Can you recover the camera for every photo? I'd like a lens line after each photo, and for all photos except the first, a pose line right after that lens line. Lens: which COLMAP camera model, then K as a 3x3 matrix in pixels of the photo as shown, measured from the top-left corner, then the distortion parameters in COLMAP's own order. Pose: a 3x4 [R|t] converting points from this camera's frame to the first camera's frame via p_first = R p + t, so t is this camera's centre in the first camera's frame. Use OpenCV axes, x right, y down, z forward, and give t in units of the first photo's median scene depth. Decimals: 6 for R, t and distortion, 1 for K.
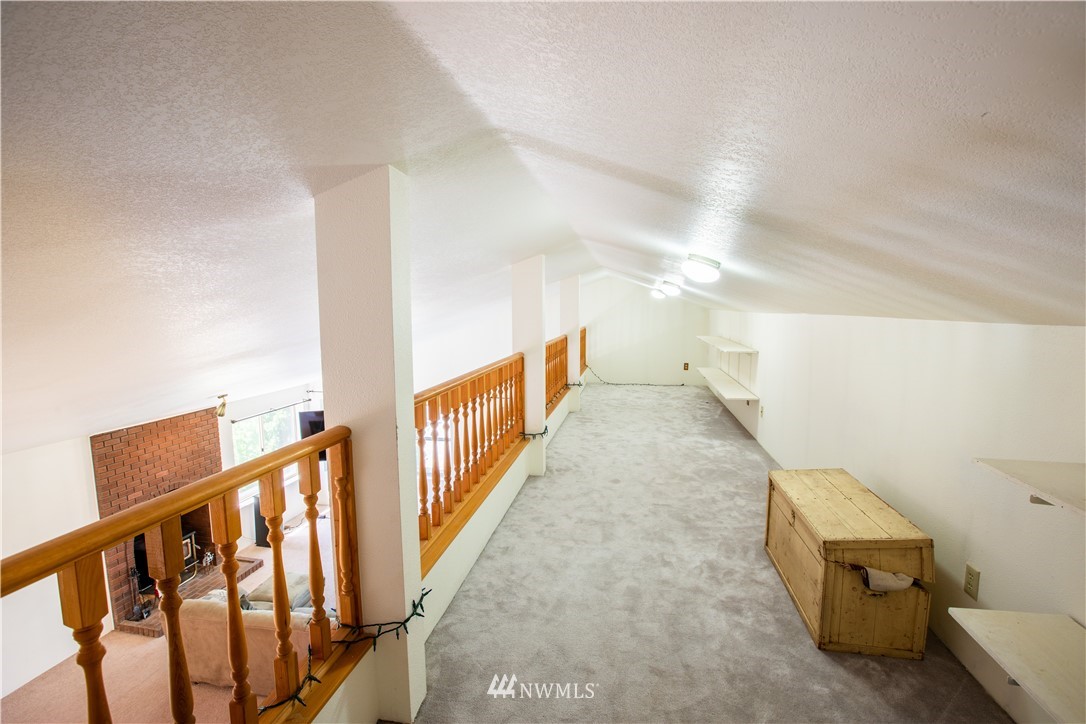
lens RADIAL K [[499.4, 0, 540.5], [0, 499.4, 364.1], [0, 0, 1]] dist [-0.056800, 0.022671]
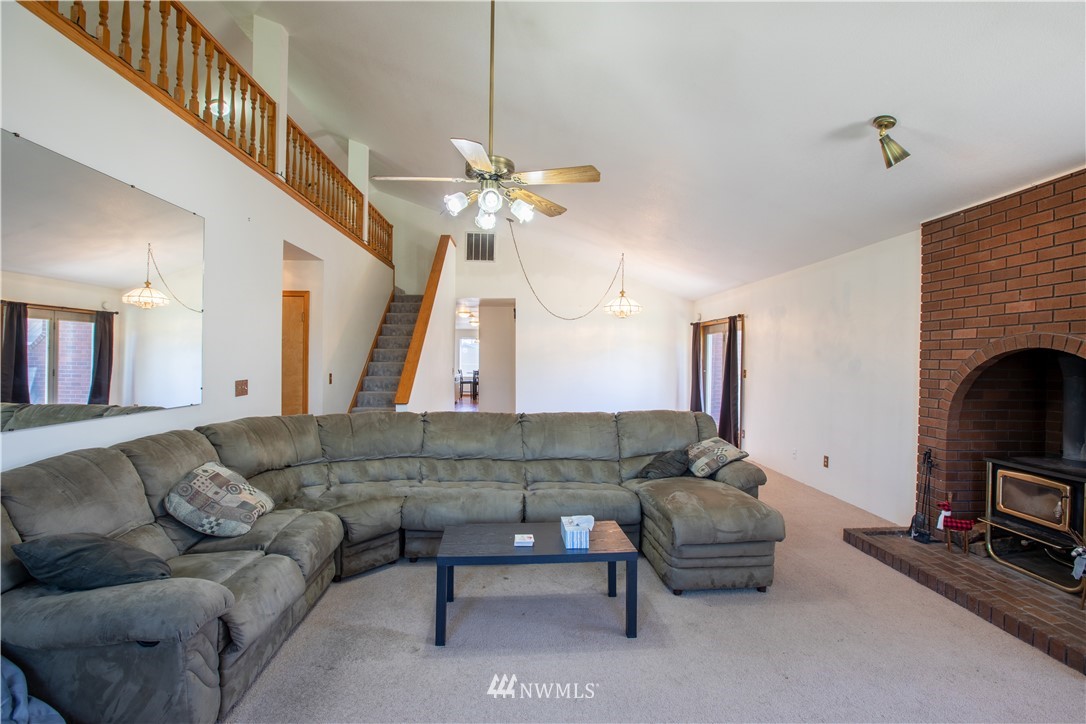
lens RADIAL K [[499.4, 0, 540.5], [0, 499.4, 364.1], [0, 0, 1]] dist [-0.056800, 0.022671]
pose [[-0.973219, -0.001987, -0.229873, -0.232966], [-0.031176, 0.991865, 0.123416, 0.251407], [0.227758, 0.127277, -0.965364, 1.429767]]
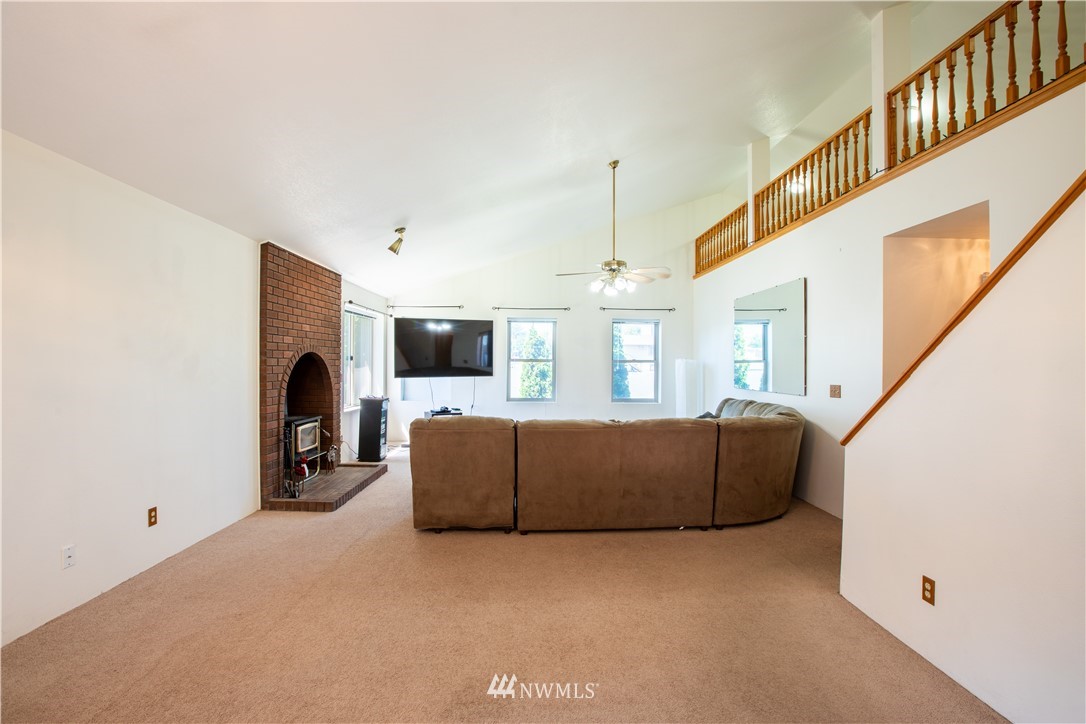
lens RADIAL K [[499.4, 0, 540.5], [0, 499.4, 364.1], [0, 0, 1]] dist [-0.056800, 0.022671]
pose [[0.979754, 0.012293, 0.199828, -0.593669], [0.010135, 0.993788, -0.110831, 0.402324], [-0.199949, 0.110612, 0.973543, 0.142796]]
